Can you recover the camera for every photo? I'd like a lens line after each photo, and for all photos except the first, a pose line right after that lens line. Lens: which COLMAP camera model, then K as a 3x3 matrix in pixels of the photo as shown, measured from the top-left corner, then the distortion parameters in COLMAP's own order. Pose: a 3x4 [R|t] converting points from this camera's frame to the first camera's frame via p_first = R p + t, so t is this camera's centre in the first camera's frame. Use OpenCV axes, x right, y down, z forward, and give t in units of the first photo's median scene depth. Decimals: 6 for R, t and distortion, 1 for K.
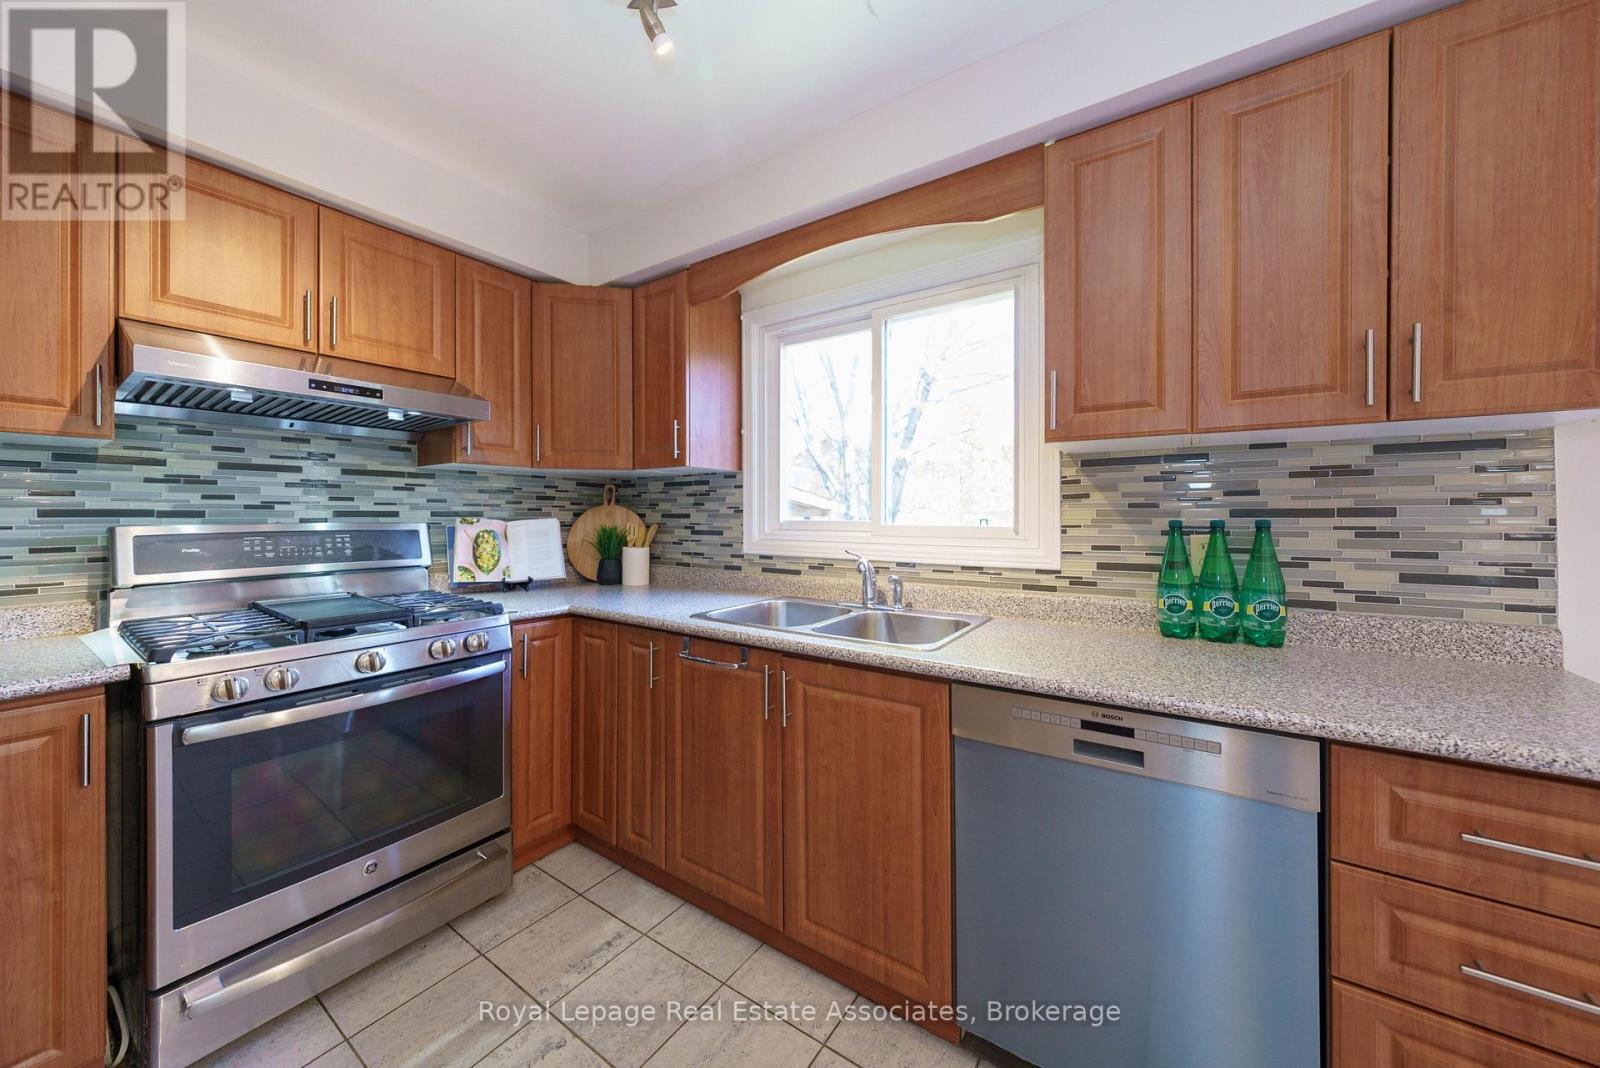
lens RADIAL K [[571.5, 0, 794.9], [0, 571.5, 527.5], [0, 0, 1]] dist [-0.000886, -0.000092]
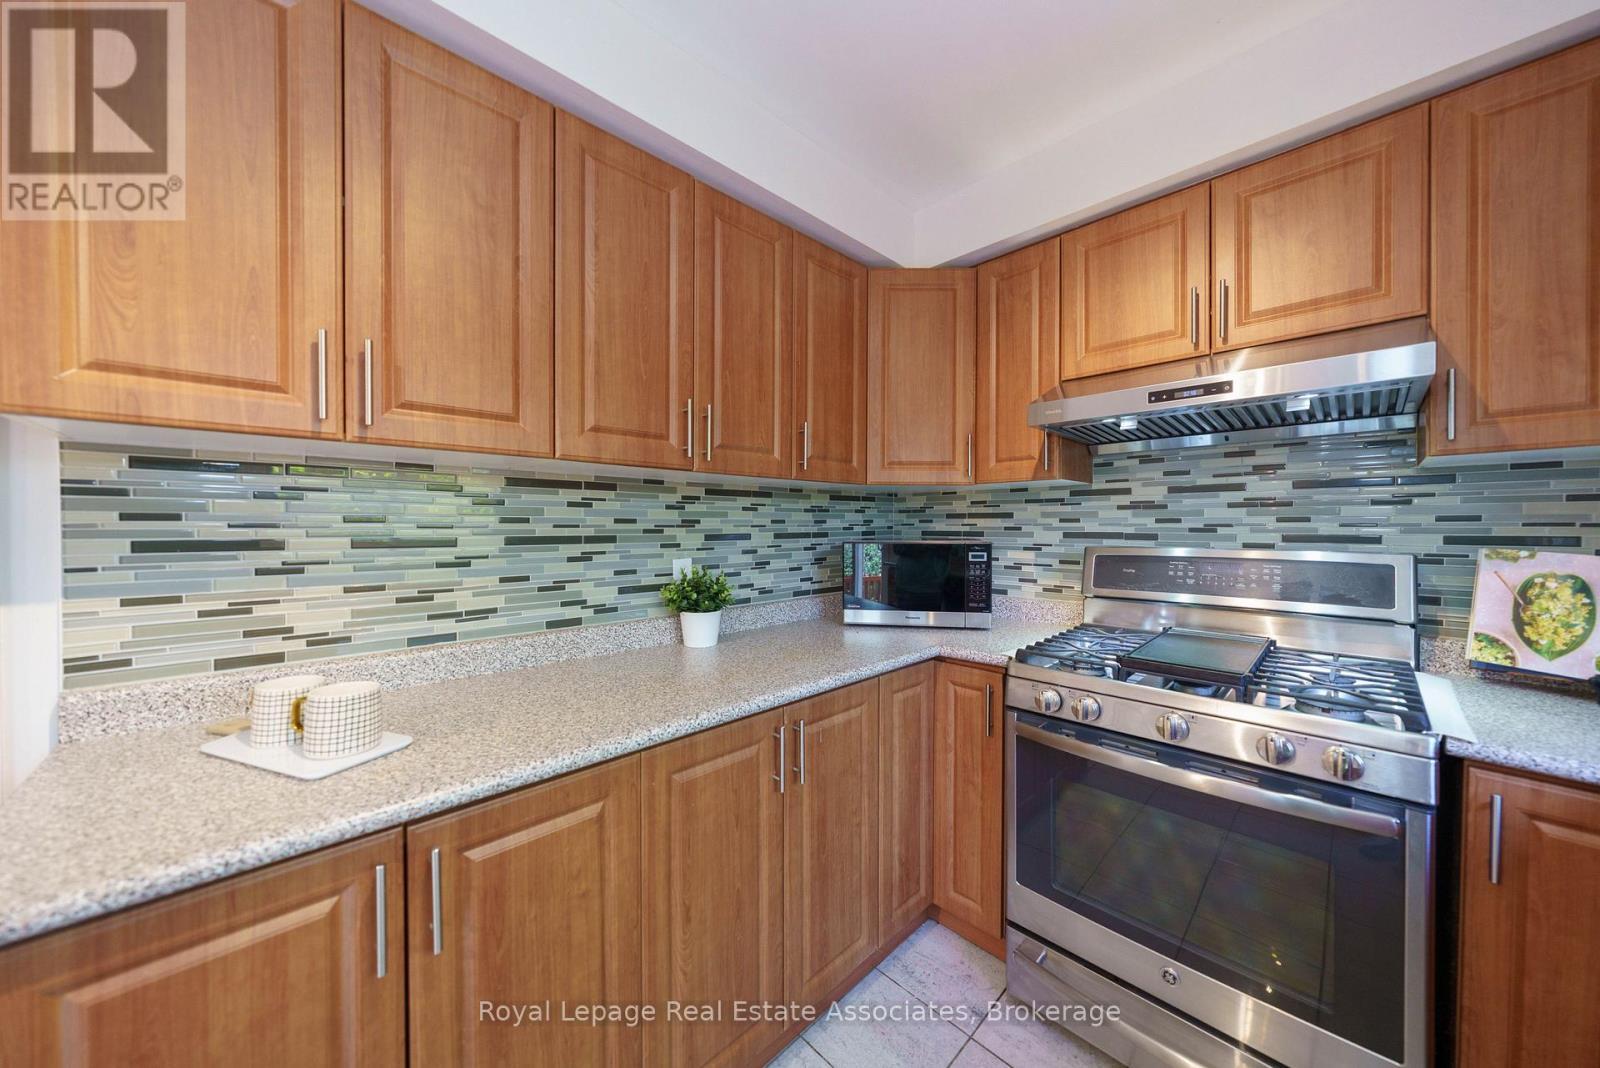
lens RADIAL K [[571.5, 0, 794.9], [0, 571.5, 527.5], [0, 0, 1]] dist [-0.000886, -0.000092]
pose [[-0.202689, -0.010138, -0.979191, 0.128724], [-0.033963, 0.999418, -0.003318, -0.014943], [0.978654, 0.032583, -0.202915, 0.548258]]
